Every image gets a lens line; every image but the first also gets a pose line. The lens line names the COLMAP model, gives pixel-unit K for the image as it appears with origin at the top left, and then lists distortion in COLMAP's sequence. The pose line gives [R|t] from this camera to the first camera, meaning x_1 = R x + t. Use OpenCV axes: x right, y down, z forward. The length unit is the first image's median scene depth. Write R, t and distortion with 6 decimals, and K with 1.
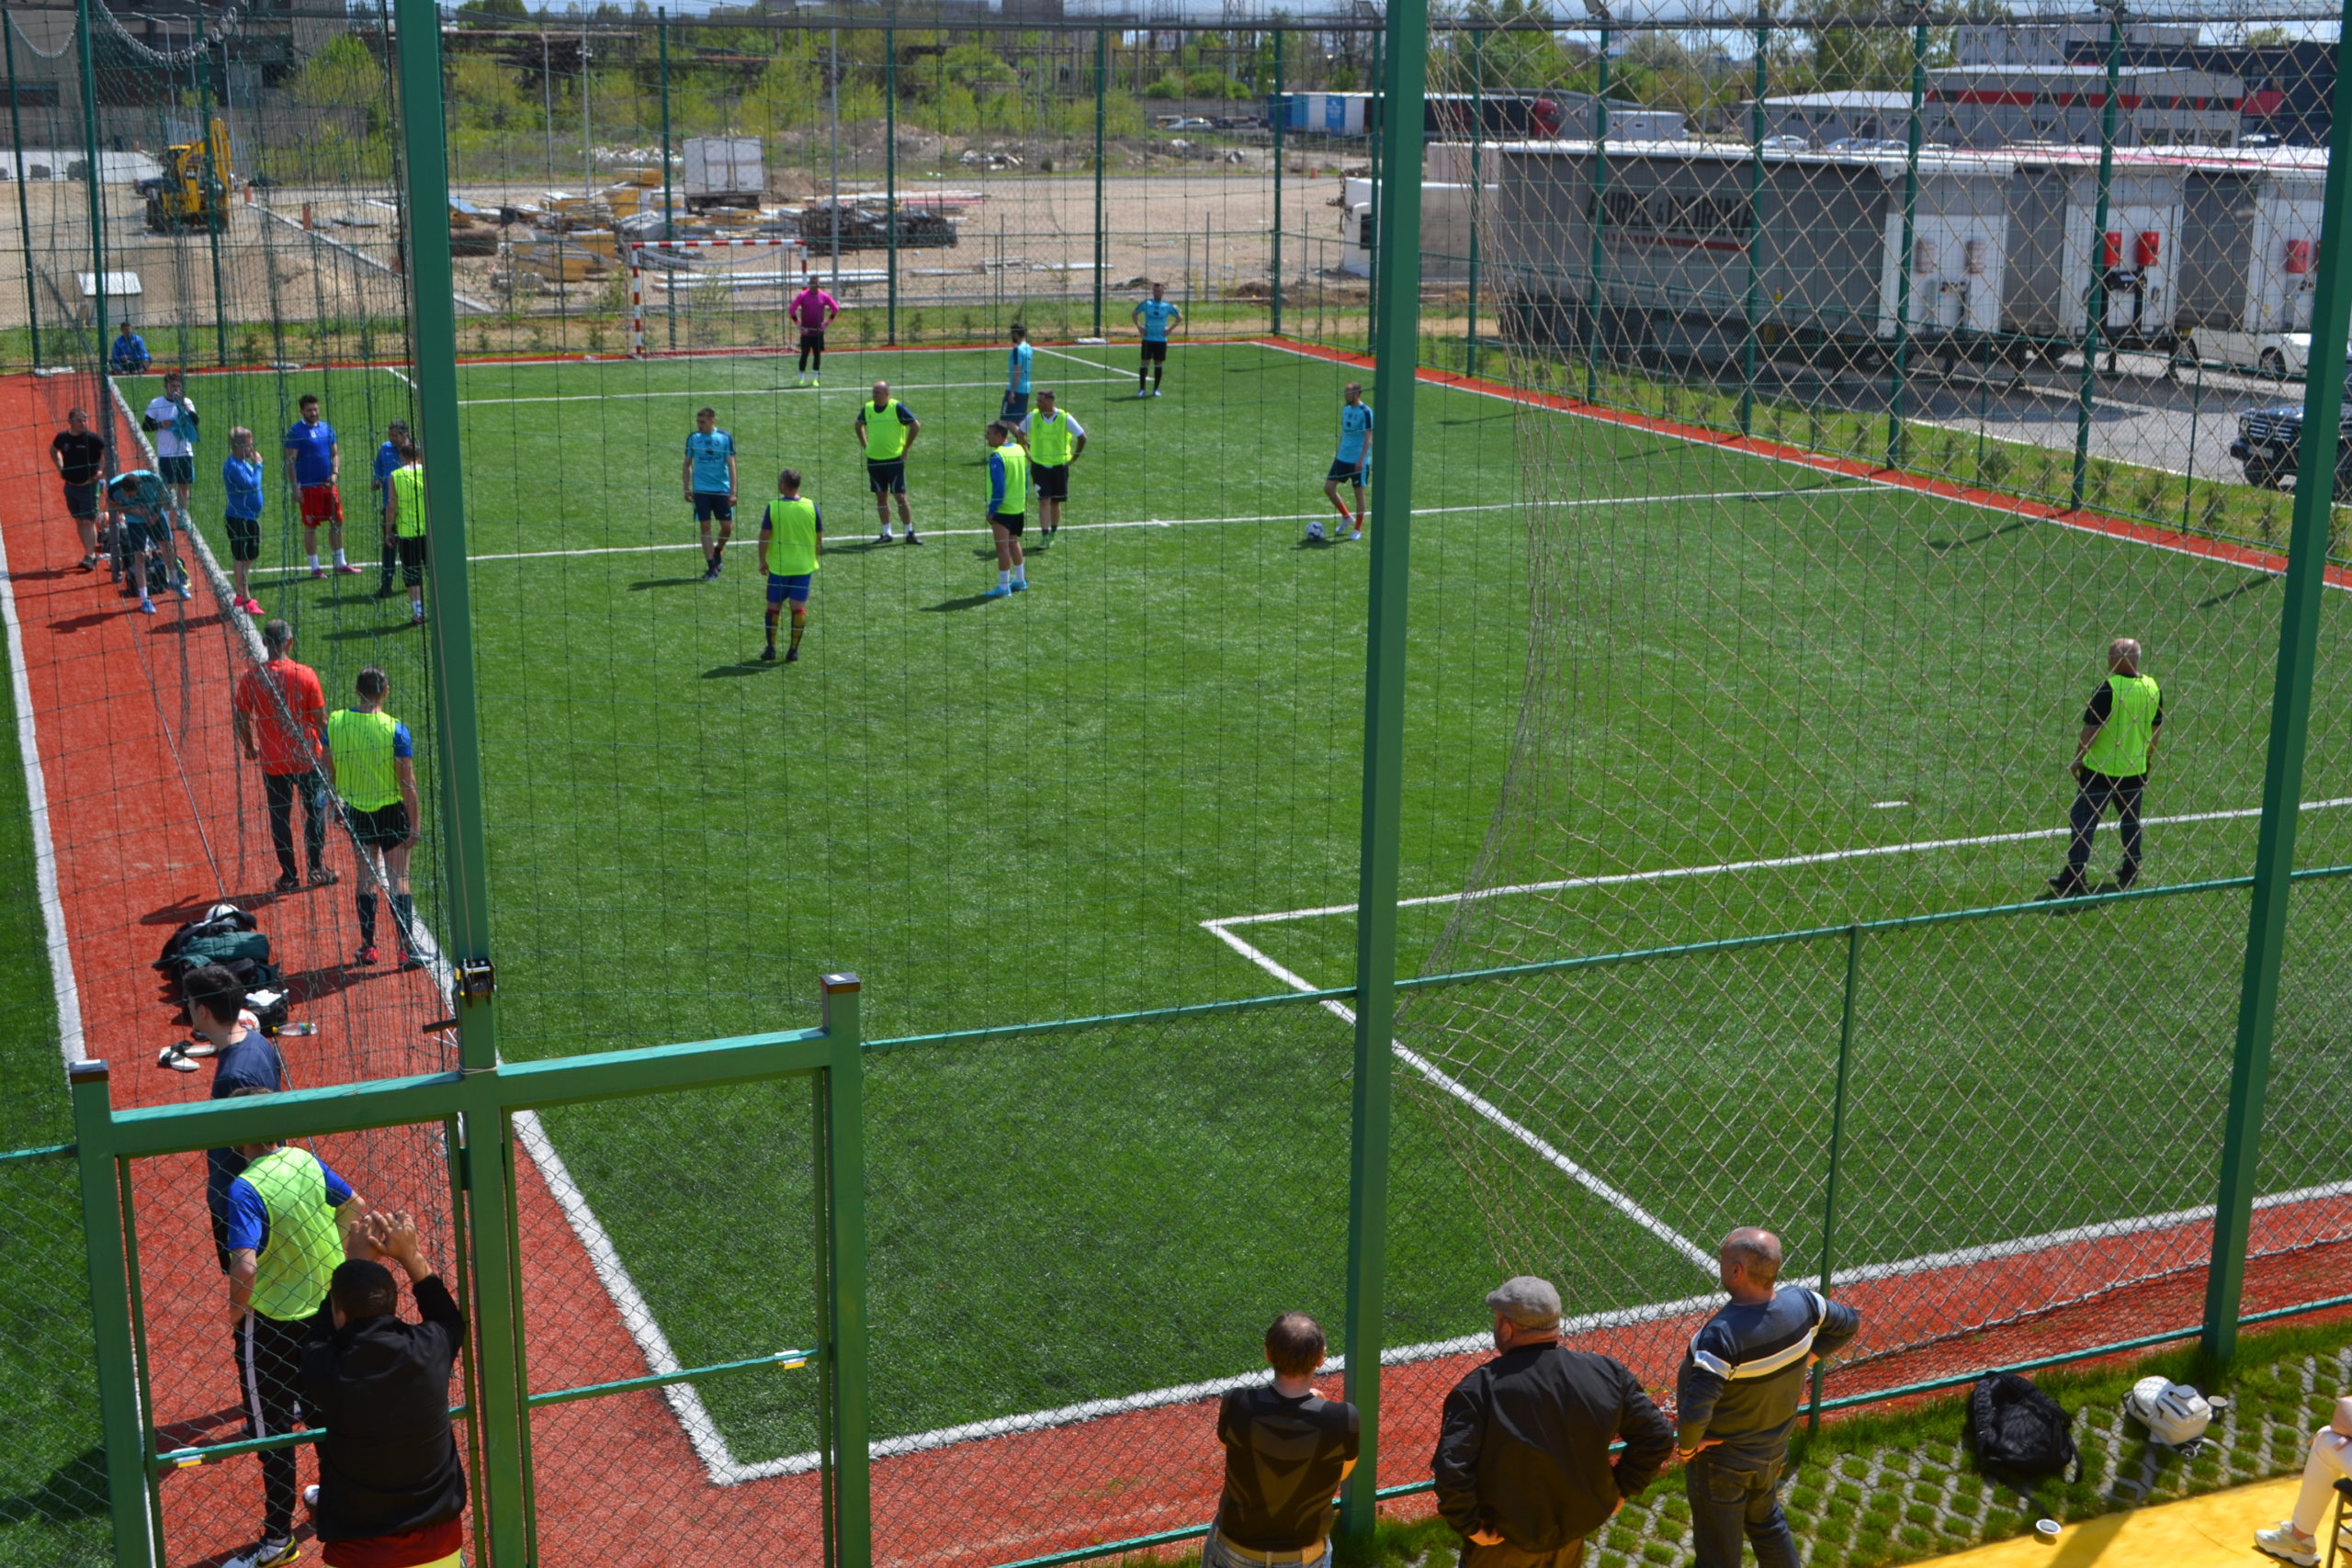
lens RADIAL K [[2851.4, 0, 1190.9], [0, 2851.4, 814.3], [0, 0, 1]] dist [-0.052591, 0.000000]
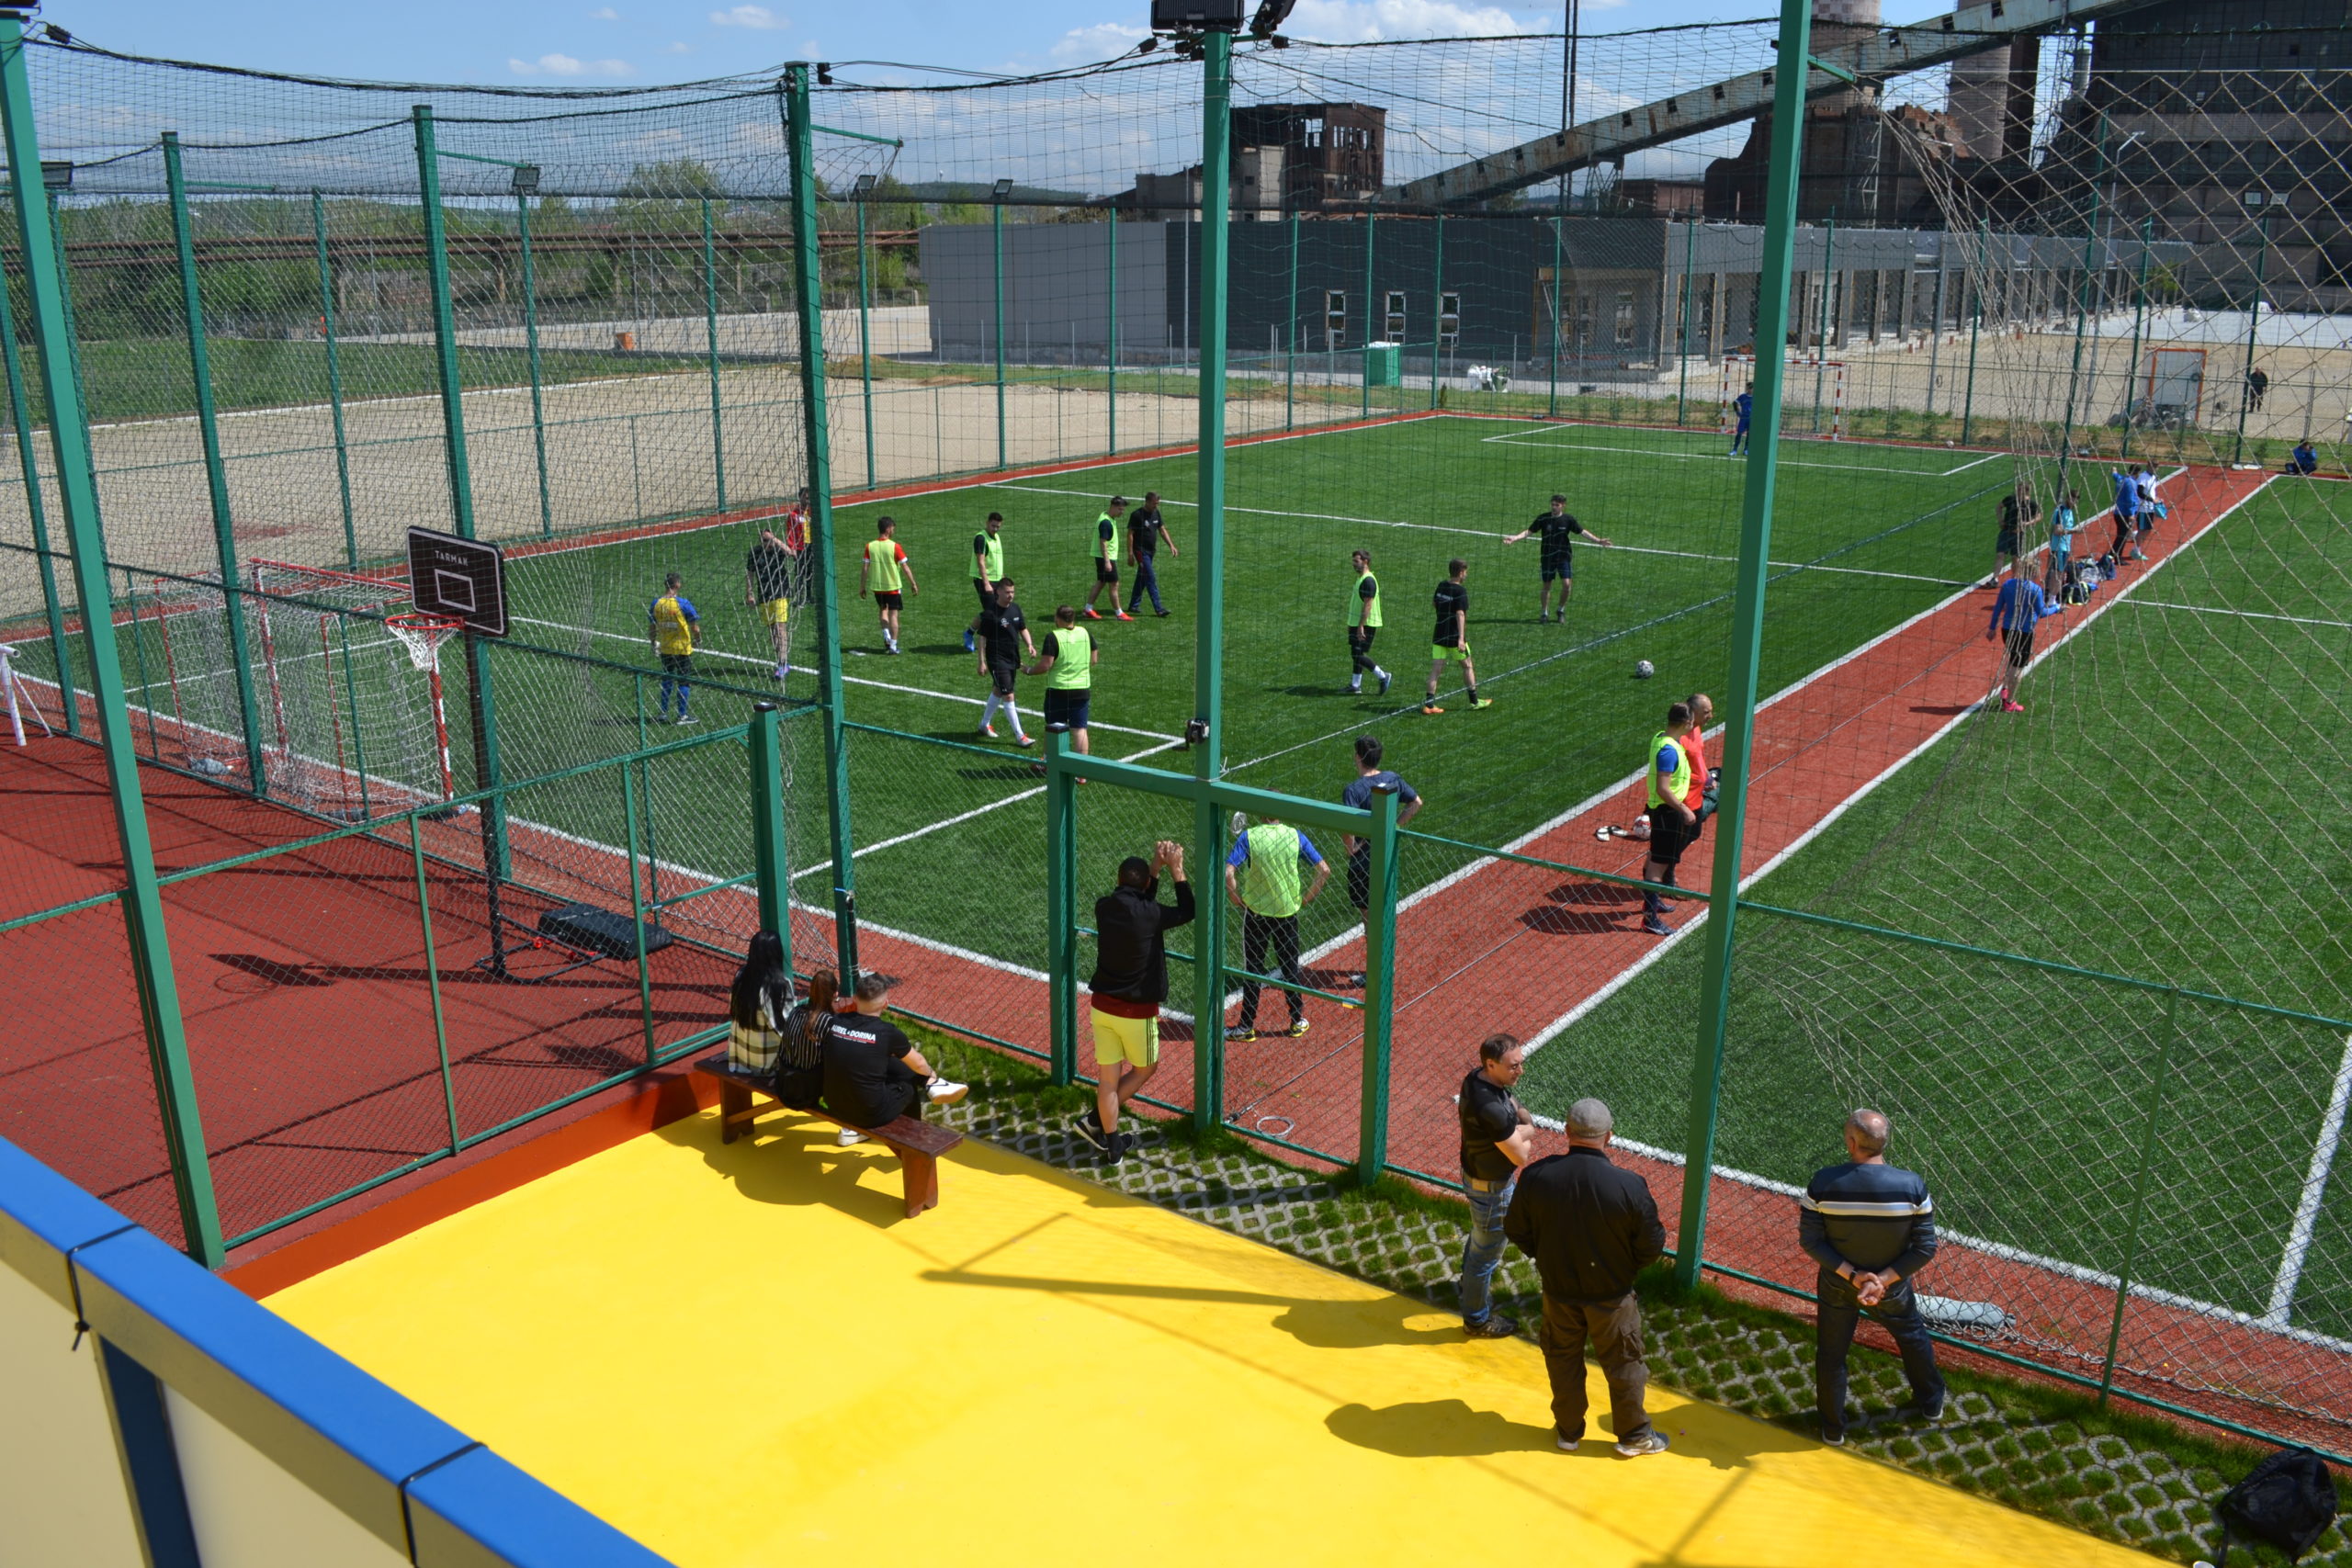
lens RADIAL K [[1886.7, 0, 1176.4], [0, 1886.7, 790.4], [0, 0, 1]] dist [-0.087419, 0.018426]
pose [[0.507812, 0.227637, -0.830848, 0.612348], [-0.208364, 0.968276, 0.137938, -0.055462], [0.835890, 0.103073, 0.539133, 0.252378]]
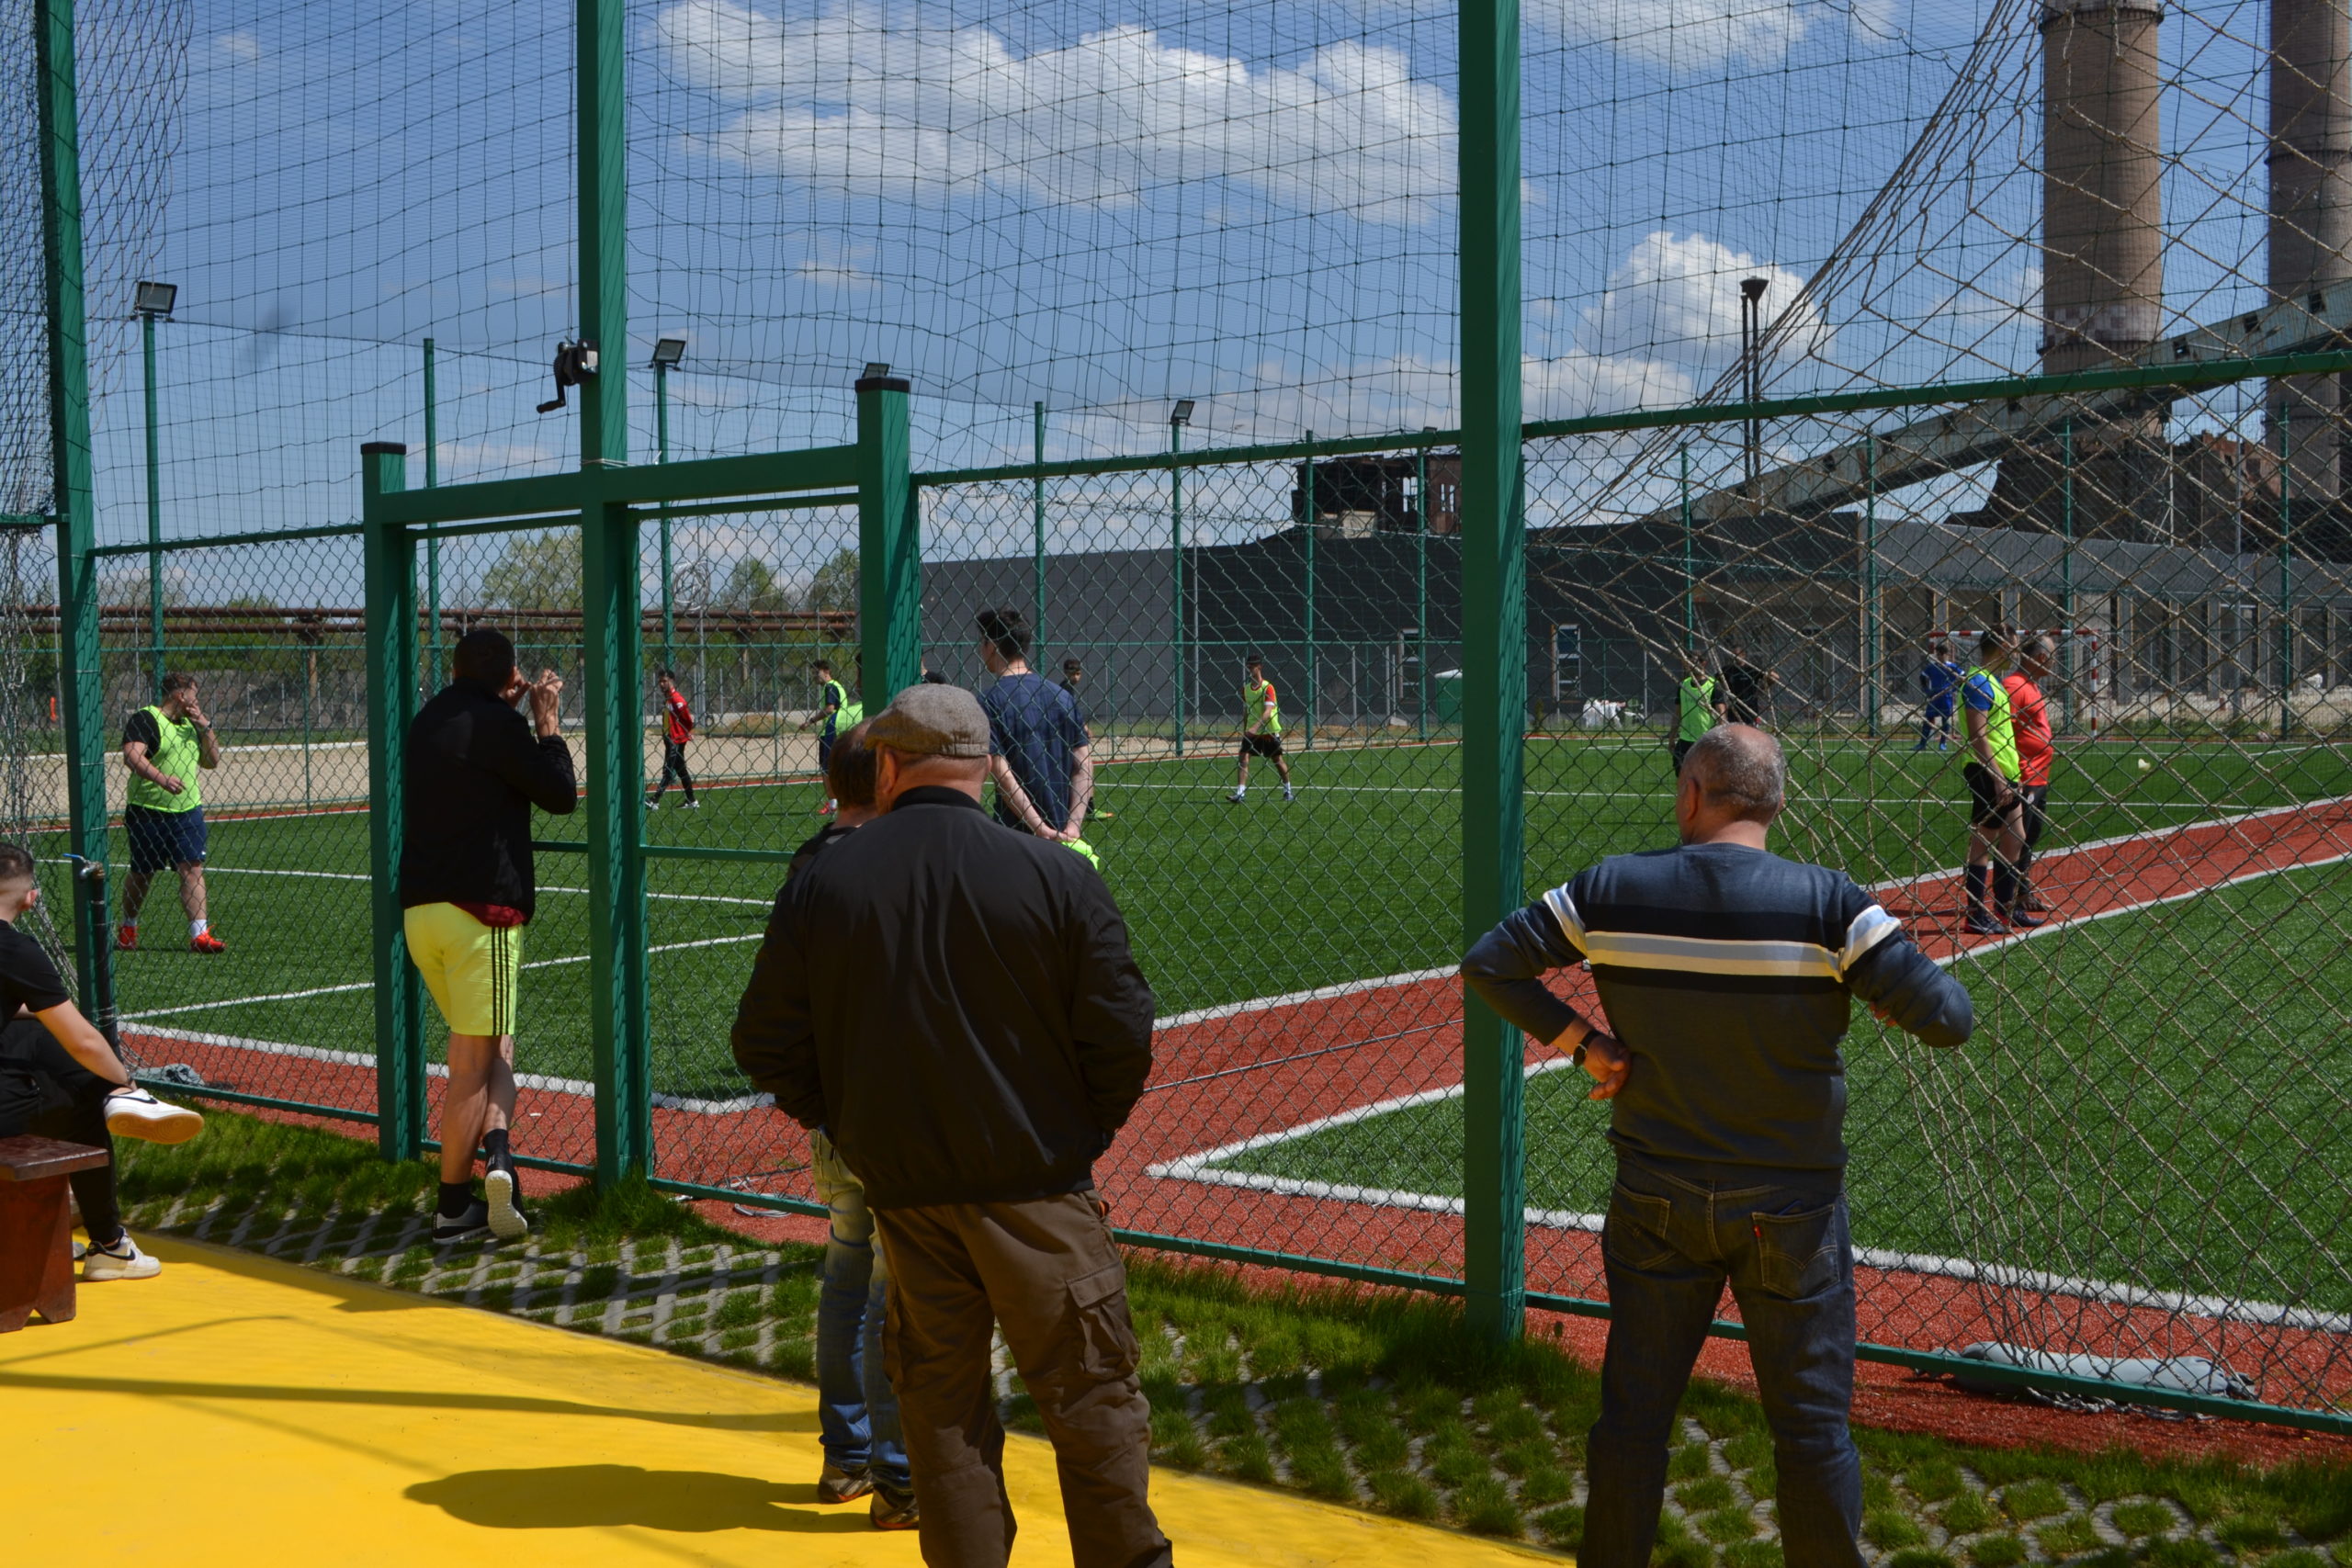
lens RADIAL K [[2574.3, 0, 1161.6], [0, 2574.3, 797.7], [0, 0, 1]] dist [-0.060012, 0.000000]
pose [[0.477268, 0.022005, -0.878482, 0.491042], [-0.197748, 0.976735, -0.082968, 0.187955], [0.856219, 0.213316, 0.470516, 0.616749]]
